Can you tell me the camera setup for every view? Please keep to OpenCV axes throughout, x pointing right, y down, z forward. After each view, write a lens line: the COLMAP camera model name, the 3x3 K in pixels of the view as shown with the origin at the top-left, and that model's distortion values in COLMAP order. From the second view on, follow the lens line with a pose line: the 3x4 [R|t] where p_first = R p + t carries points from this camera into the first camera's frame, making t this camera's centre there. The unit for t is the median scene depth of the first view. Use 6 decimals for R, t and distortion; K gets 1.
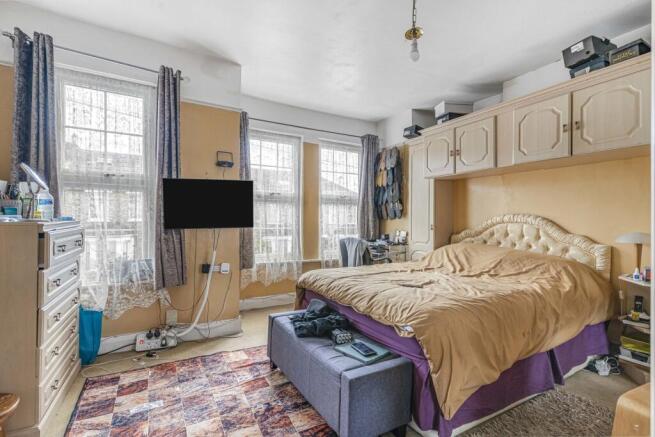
lens RADIAL K [[310.8, 0, 334.4], [0, 310.8, 221.7], [0, 0, 1]] dist [-0.000422, -0.000180]
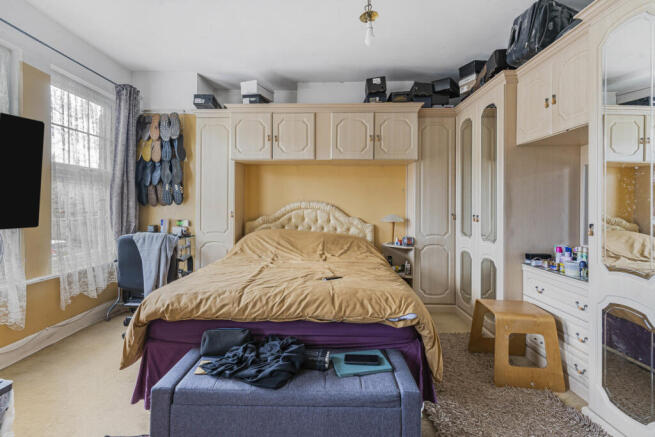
lens RADIAL K [[311.4, 0, 325.9], [0, 311.4, 207.3], [0, 0, 1]] dist [0.000143, 0.000086]
pose [[0.517011, -0.004779, 0.855965, -0.367167], [0.003028, 0.999988, 0.003755, -0.006007], [-0.855973, 0.000650, 0.517019, 0.343638]]
